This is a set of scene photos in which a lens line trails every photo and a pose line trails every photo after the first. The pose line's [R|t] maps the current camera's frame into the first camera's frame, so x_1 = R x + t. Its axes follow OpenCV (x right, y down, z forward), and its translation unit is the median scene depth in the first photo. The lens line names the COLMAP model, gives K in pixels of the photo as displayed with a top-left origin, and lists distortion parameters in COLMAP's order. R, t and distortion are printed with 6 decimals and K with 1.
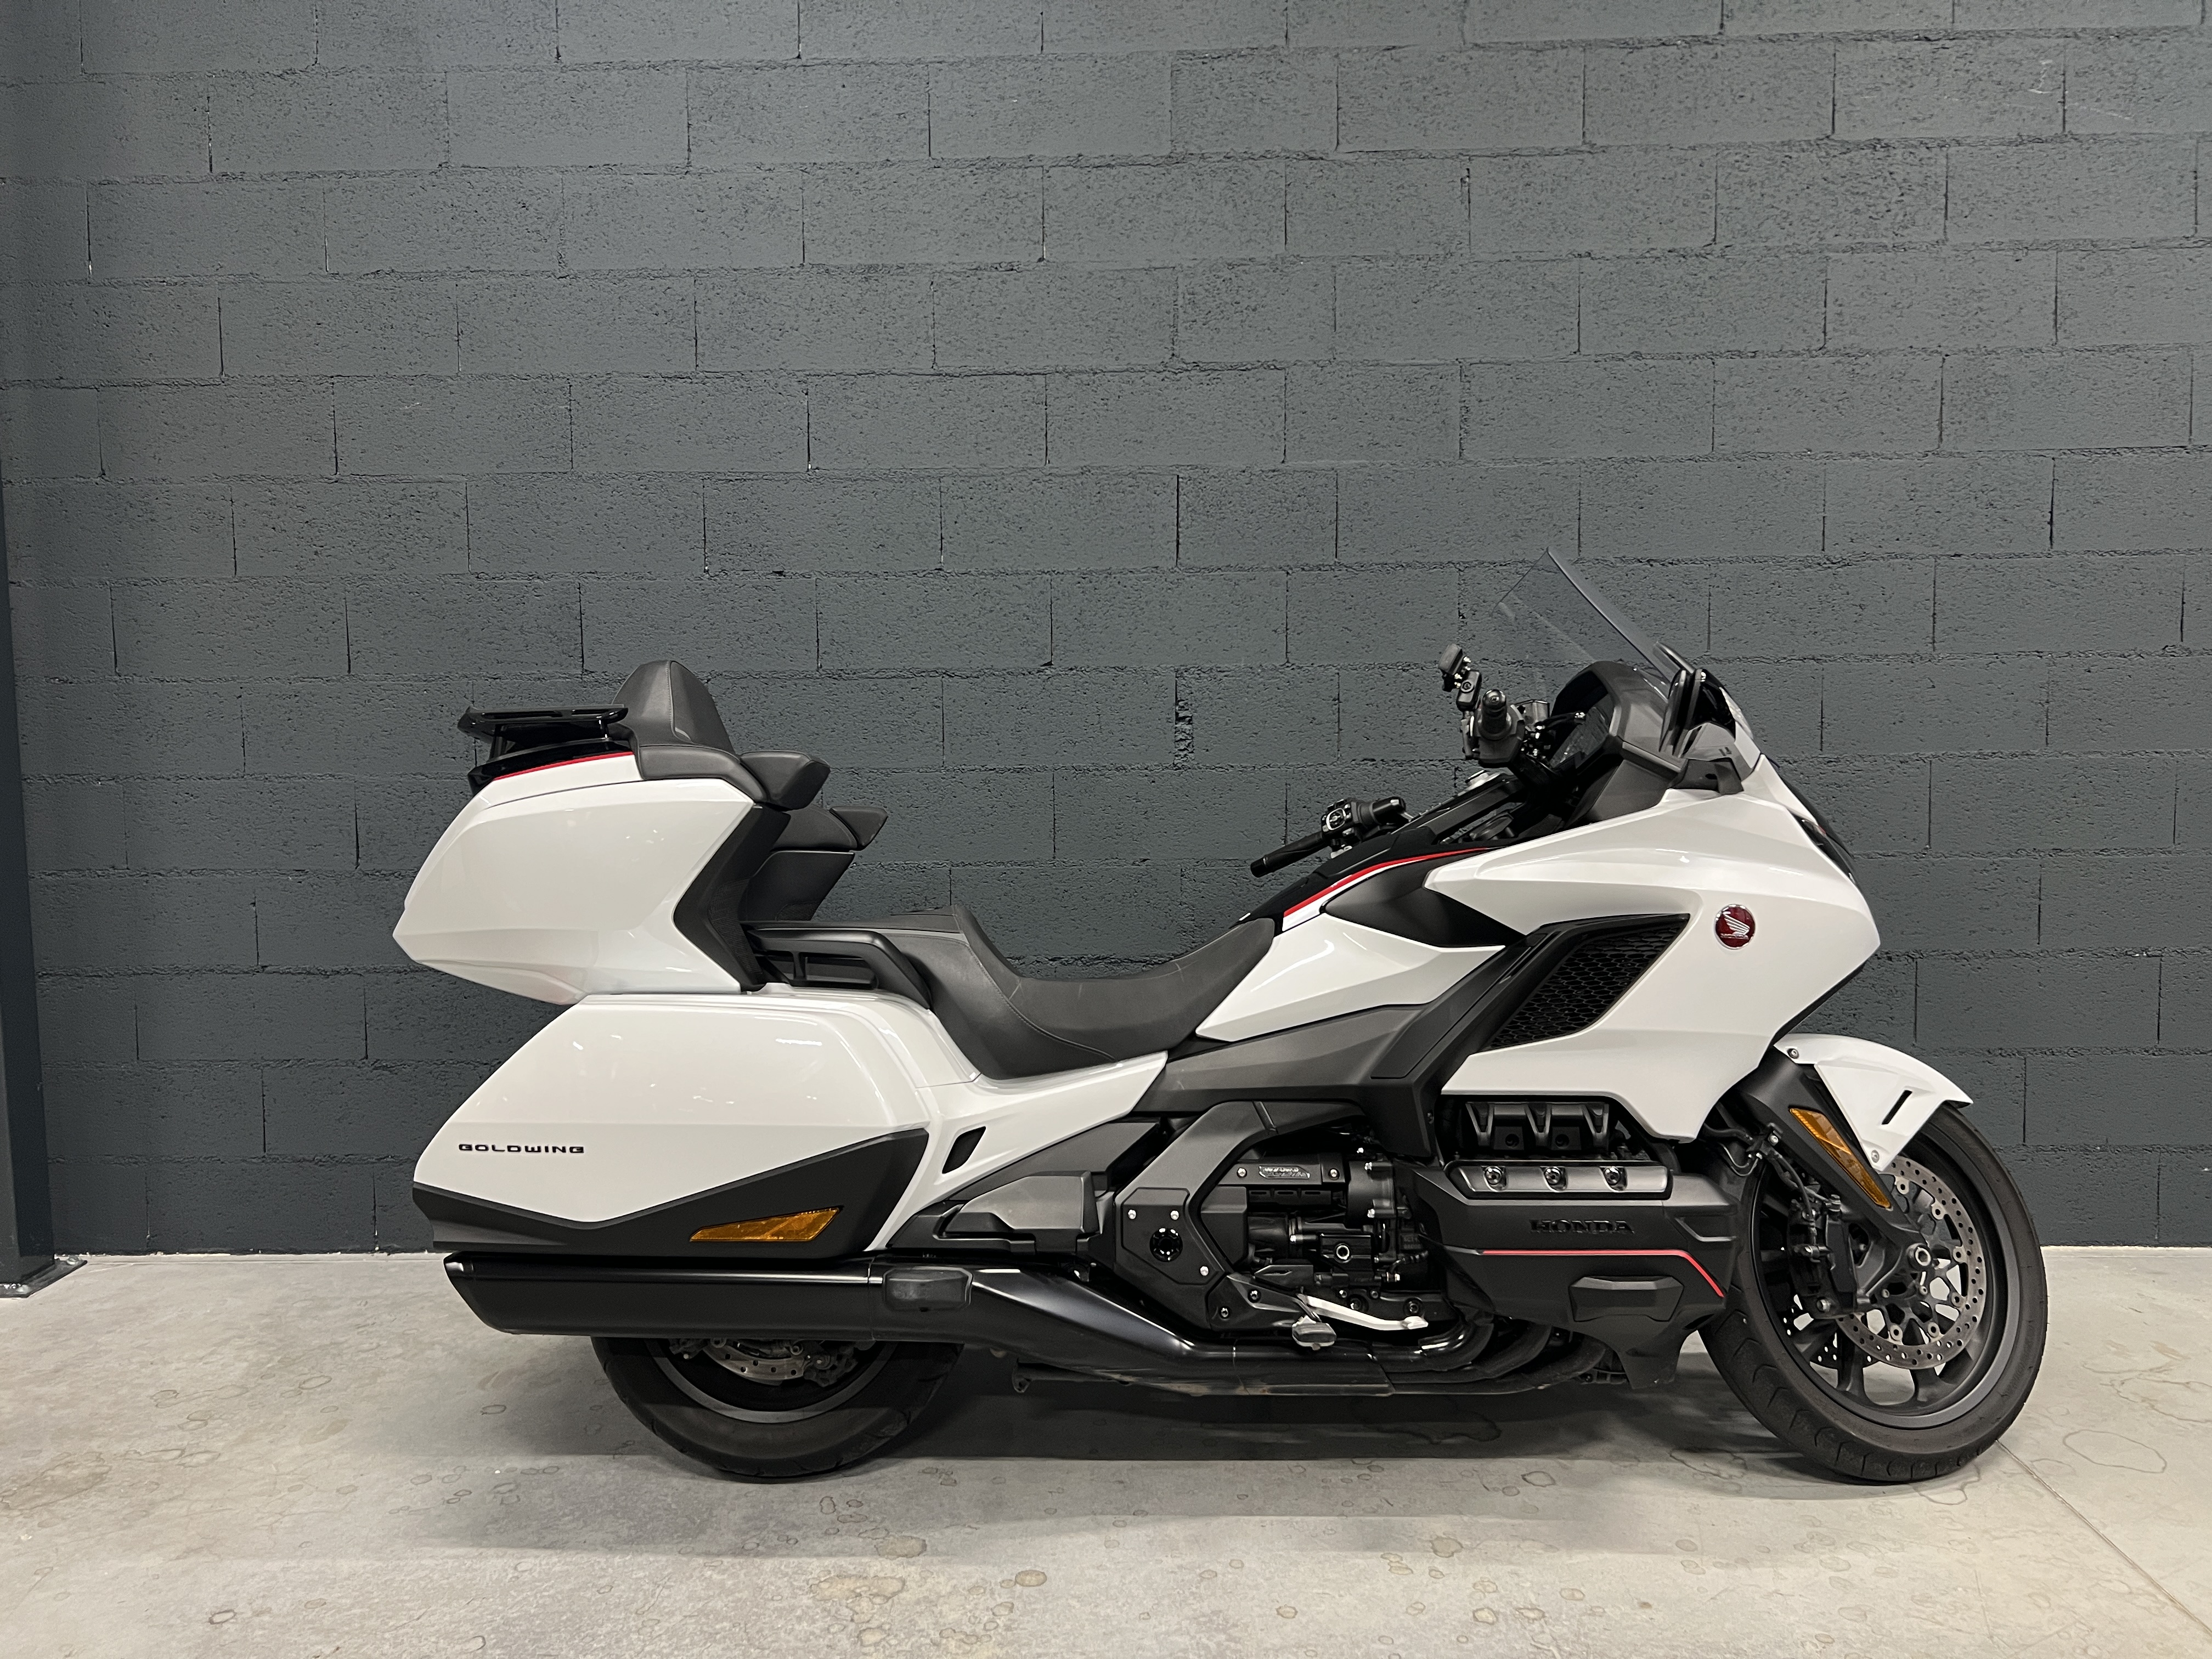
lens RADIAL K [[1679.2, 0, 1094.6], [0, 1679.2, 821.9], [0, 0, 1]] dist [0.047090, -0.055155]
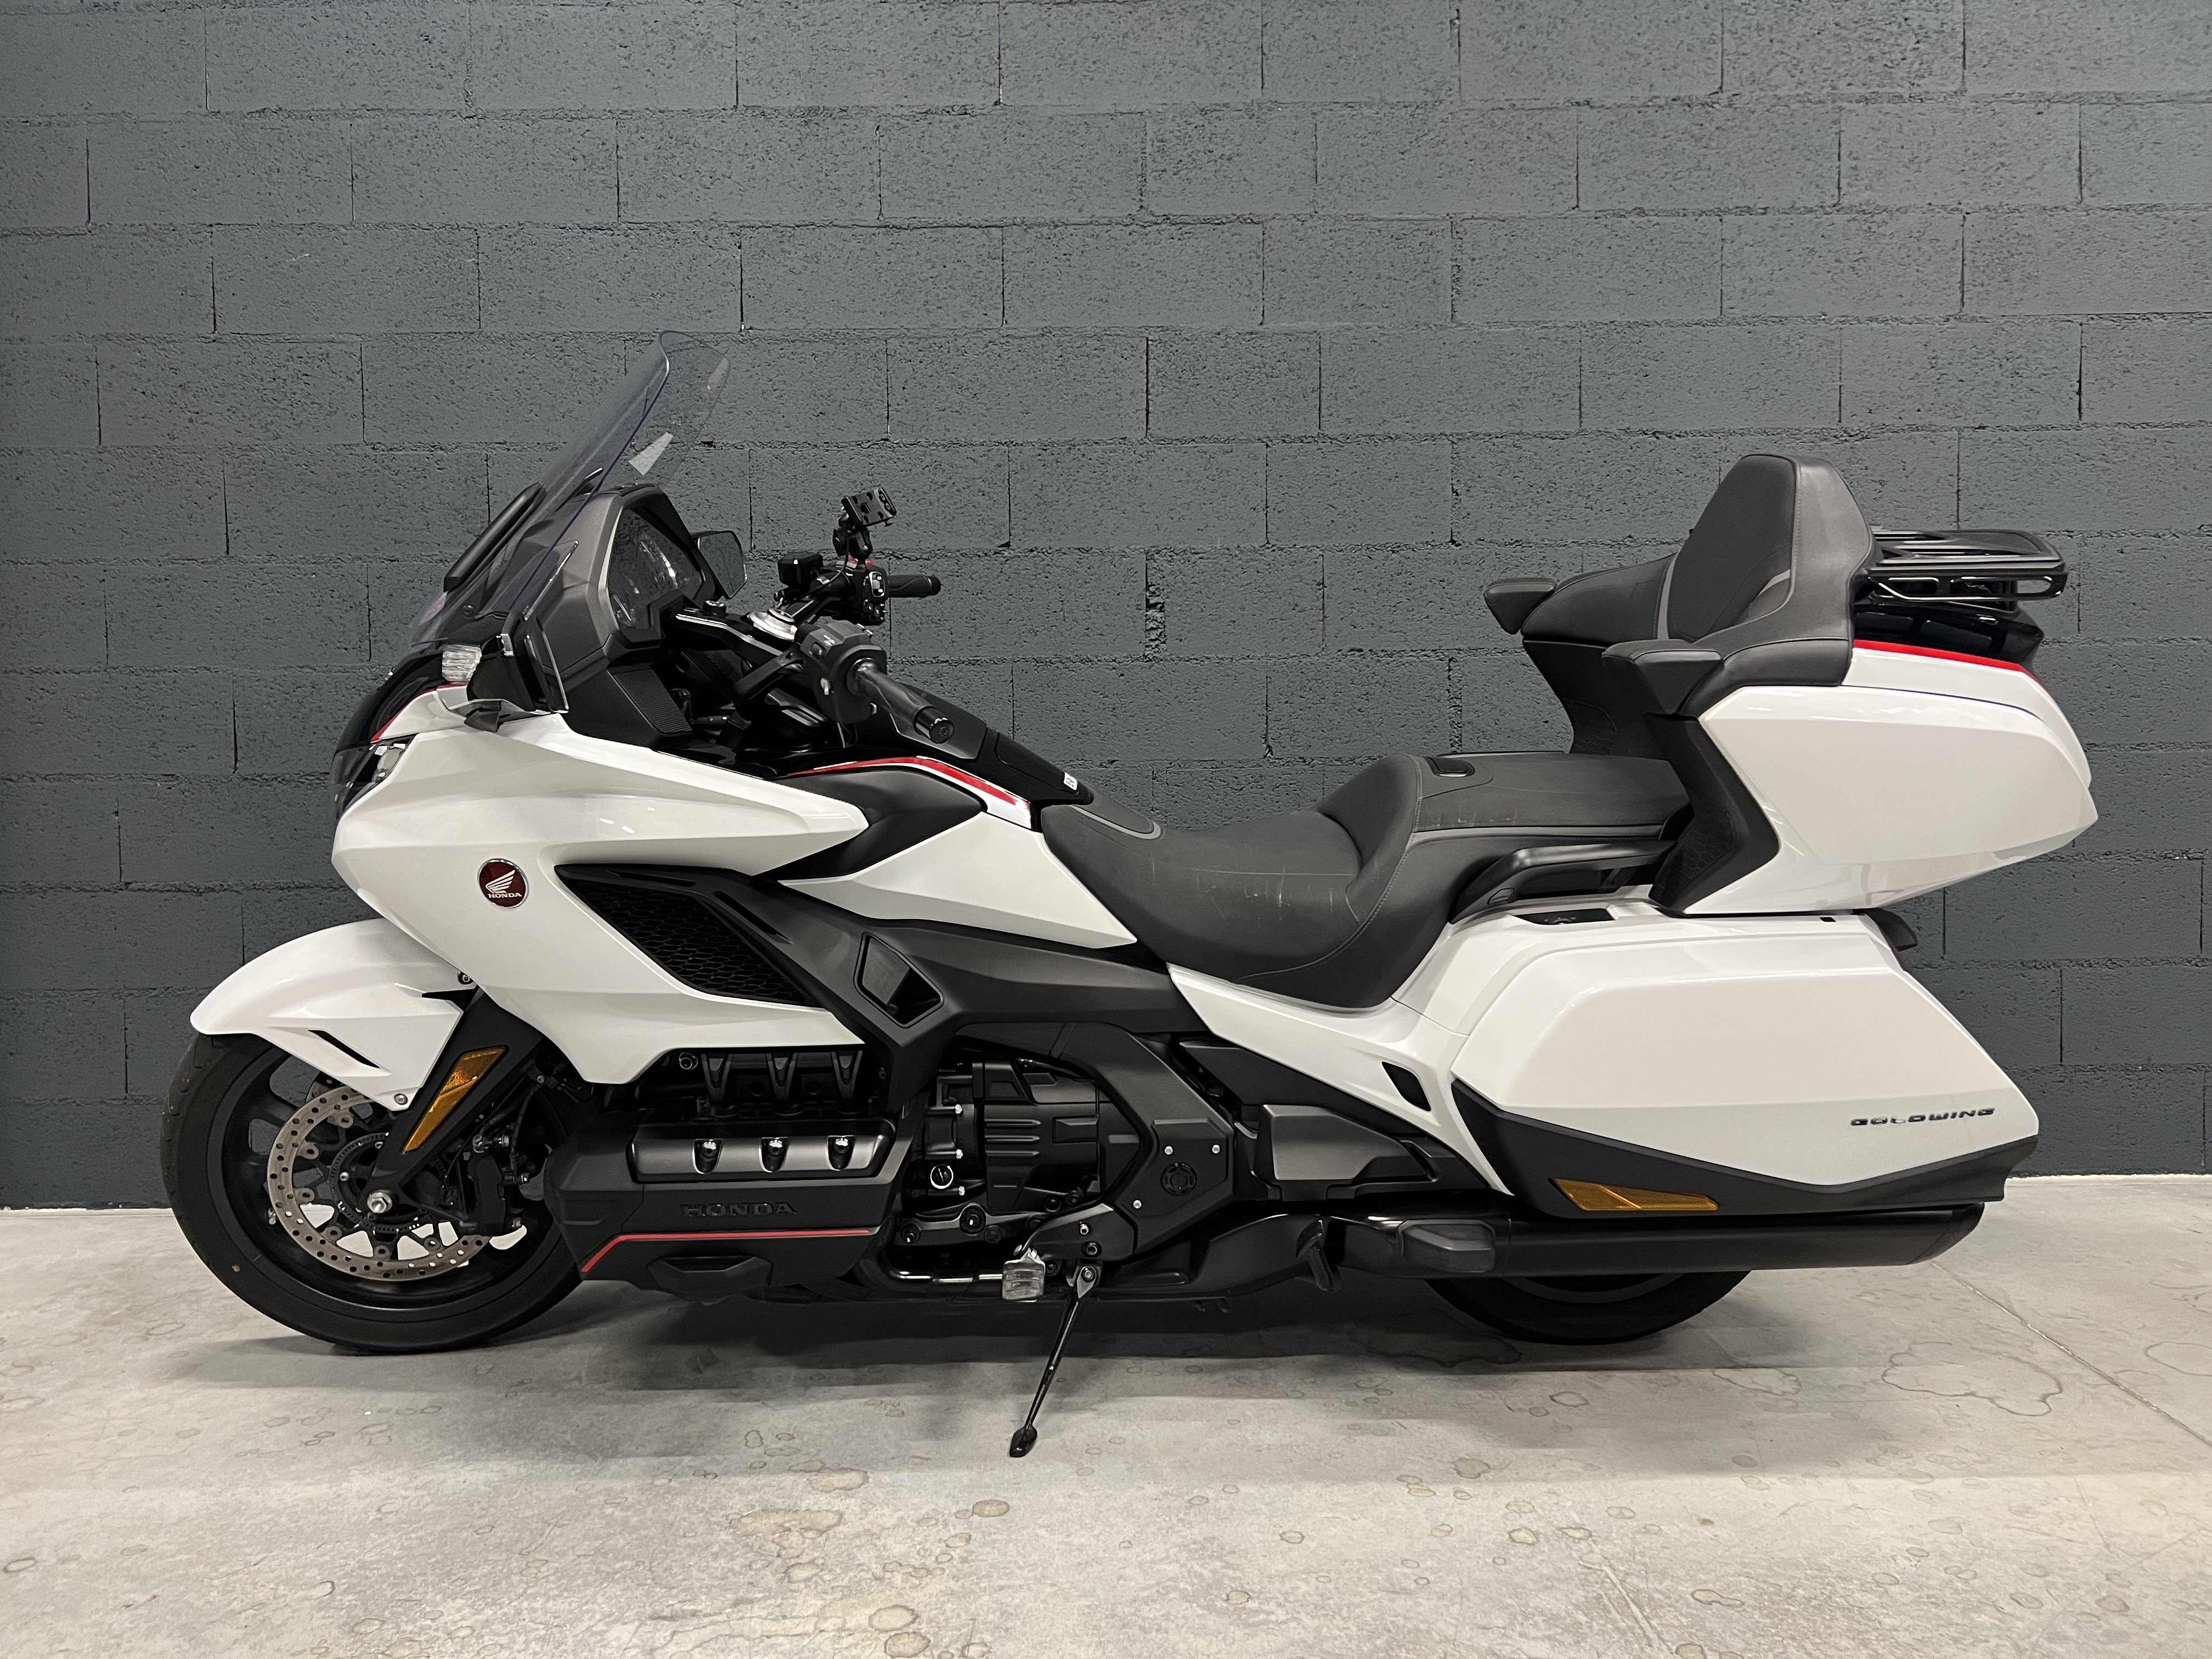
lens RADIAL K [[1679.2, 0, 1106.8], [0, 1679.2, 818.3], [0, 0, 1]] dist [0.047090, -0.055155]
pose [[0.999390, -0.002964, 0.034792, -0.005374], [0.004011, 0.999540, -0.030061, 0.084117], [-0.034687, 0.030182, 0.998942, 0.091105]]
